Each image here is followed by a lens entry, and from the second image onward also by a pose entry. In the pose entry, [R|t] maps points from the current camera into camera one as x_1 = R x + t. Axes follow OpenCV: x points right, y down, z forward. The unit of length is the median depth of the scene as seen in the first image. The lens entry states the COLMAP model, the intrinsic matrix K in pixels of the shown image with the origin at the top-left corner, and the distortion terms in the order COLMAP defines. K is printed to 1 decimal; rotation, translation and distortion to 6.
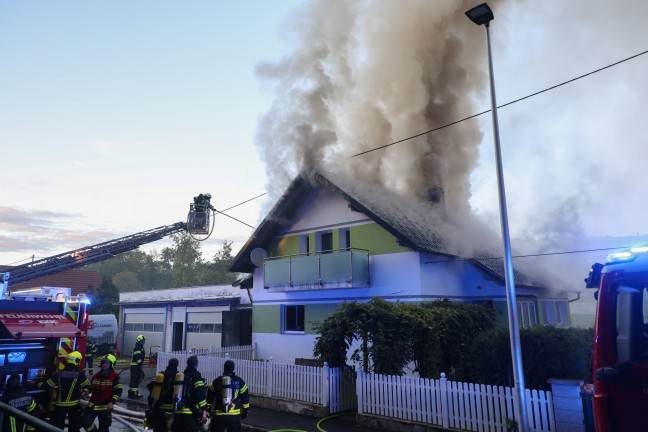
lens RADIAL K [[465.4, 0, 324.0], [0, 465.4, 216.0], [0, 0, 1]] dist [0.033331, -0.001883]
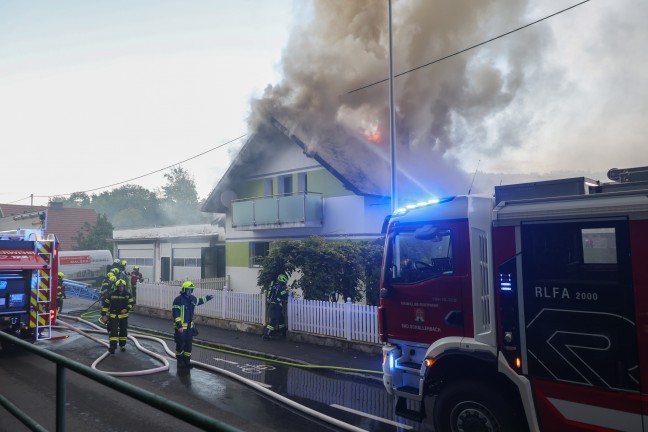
lens RADIAL K [[465.4, 0, 324.0], [0, 465.4, 216.0], [0, 0, 1]] dist [0.033331, -0.001883]
pose [[0.999942, -0.001936, -0.010600, 0.100544], [0.003357, 0.990742, 0.135714, -0.020564], [0.010239, -0.135742, 0.990691, -0.088442]]
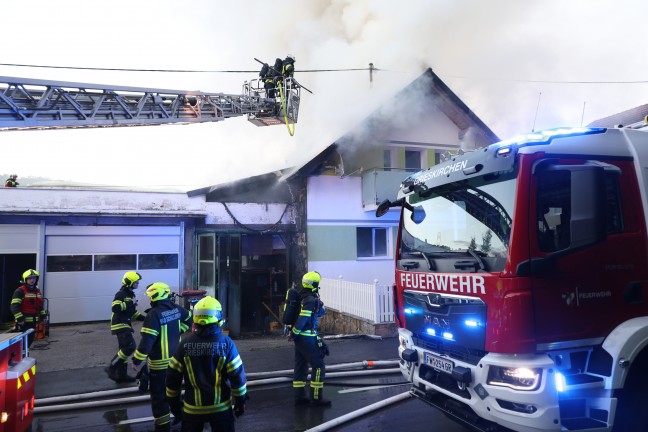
lens RADIAL K [[465.4, 0, 324.0], [0, 465.4, 216.0], [0, 0, 1]] dist [0.033331, -0.001883]
pose [[0.485833, 0.062810, 0.871792, -0.871476], [-0.170422, 0.985079, 0.024001, 0.171146], [-0.857276, -0.160233, 0.489288, 0.685393]]
